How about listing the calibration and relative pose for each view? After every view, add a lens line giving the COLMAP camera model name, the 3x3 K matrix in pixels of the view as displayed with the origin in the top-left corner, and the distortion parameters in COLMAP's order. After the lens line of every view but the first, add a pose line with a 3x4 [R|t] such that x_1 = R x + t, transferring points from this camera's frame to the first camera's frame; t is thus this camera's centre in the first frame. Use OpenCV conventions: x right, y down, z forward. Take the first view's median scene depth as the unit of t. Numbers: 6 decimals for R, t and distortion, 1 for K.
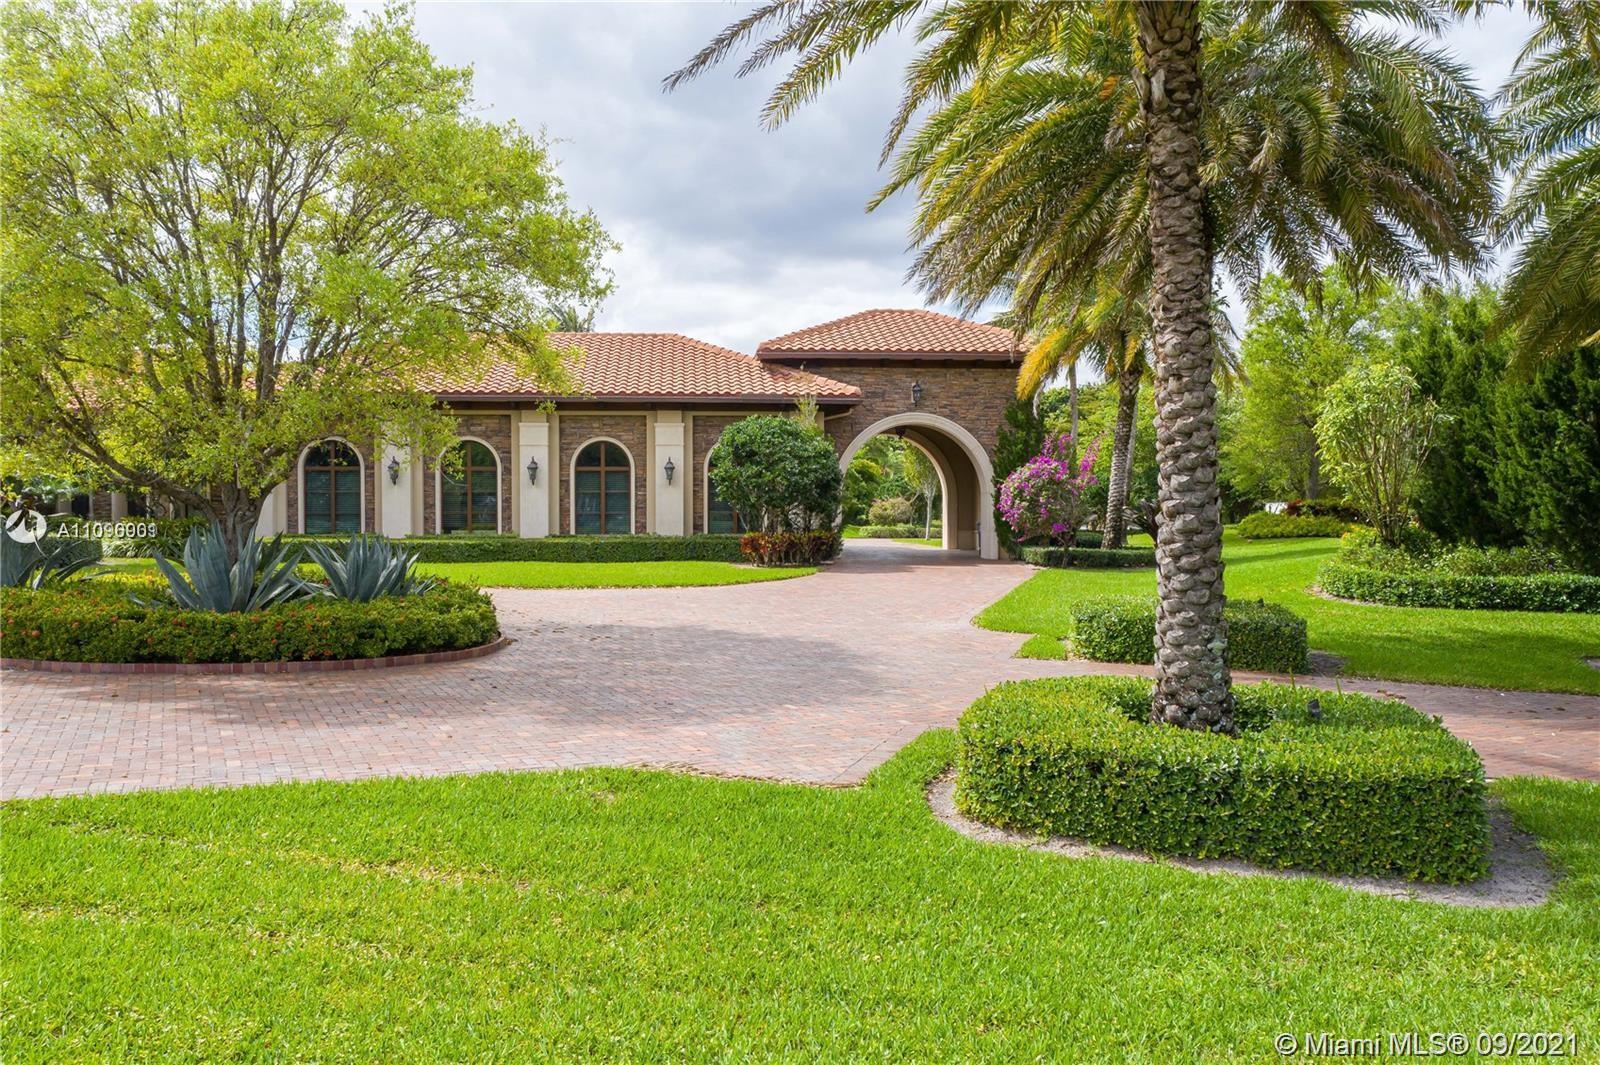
lens RADIAL K [[1251.4, 0, 800.2], [0, 1251.4, 529.0], [0, 0, 1]] dist [-0.041257, 0.005535]
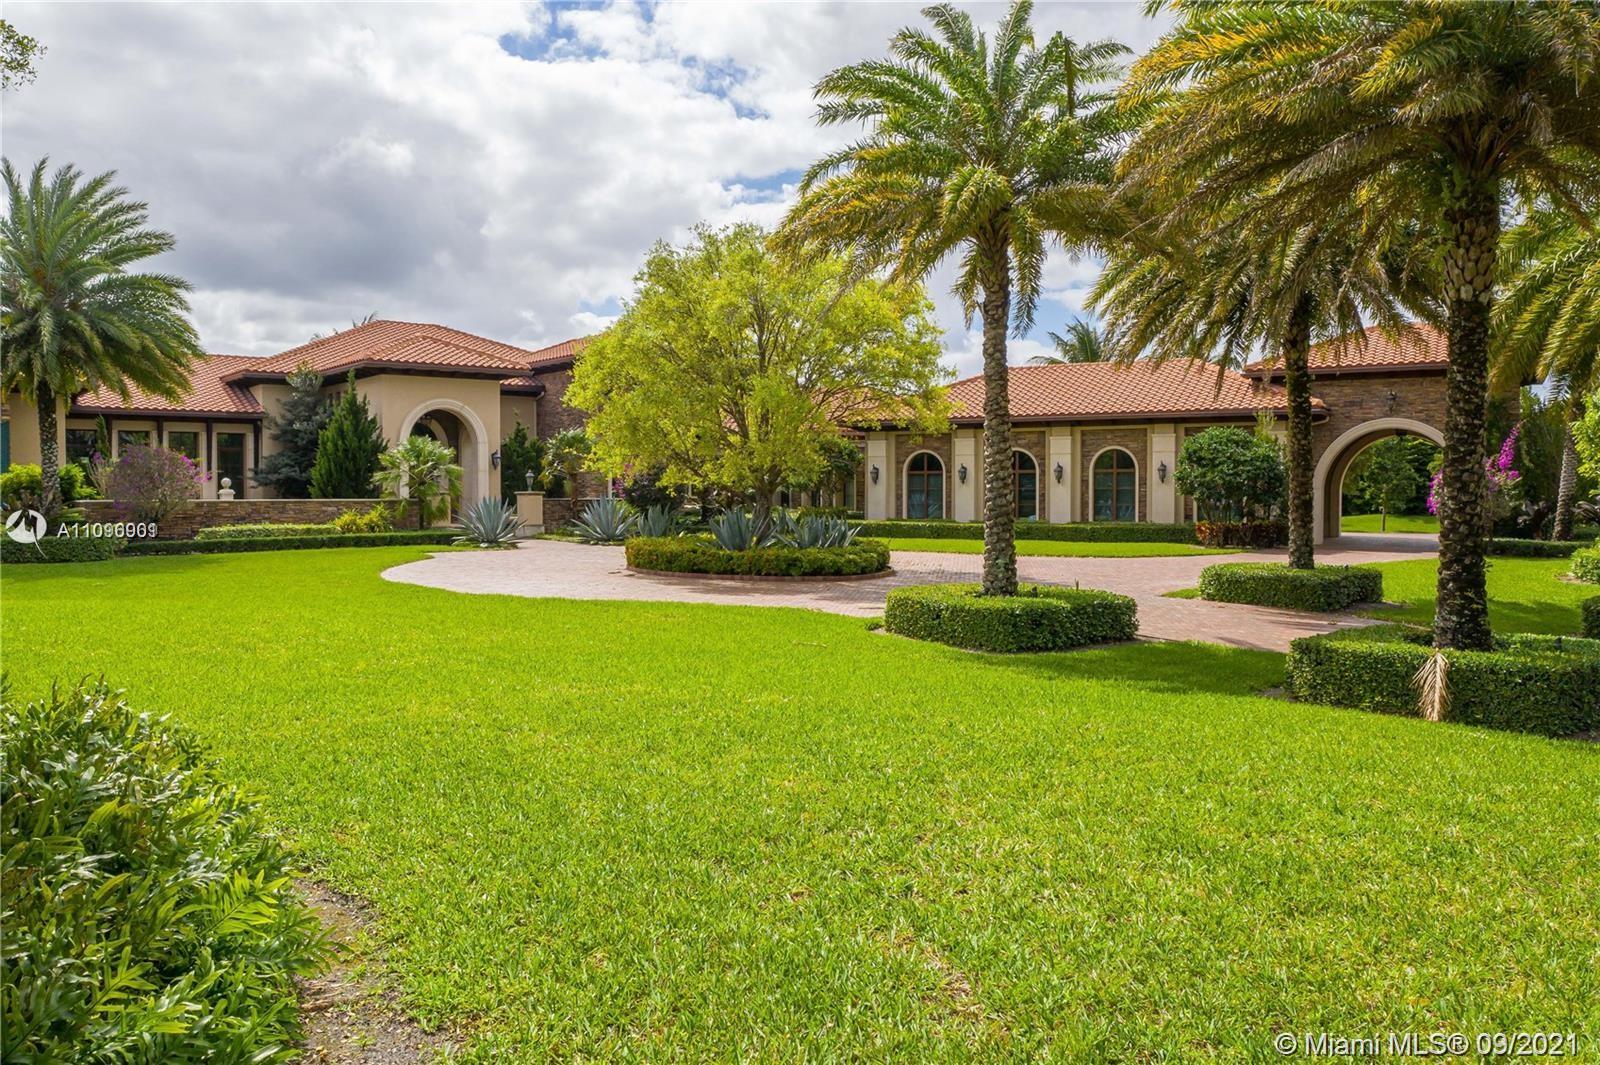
lens RADIAL K [[1251.4, 0, 800.6], [0, 1251.4, 529.9], [0, 0, 1]] dist [-0.041257, 0.005535]
pose [[0.822154, 0.015978, -0.569041, 0.311778], [-0.012964, 0.999872, 0.009345, 0.005072], [0.569118, -0.000306, 0.822256, -0.242873]]
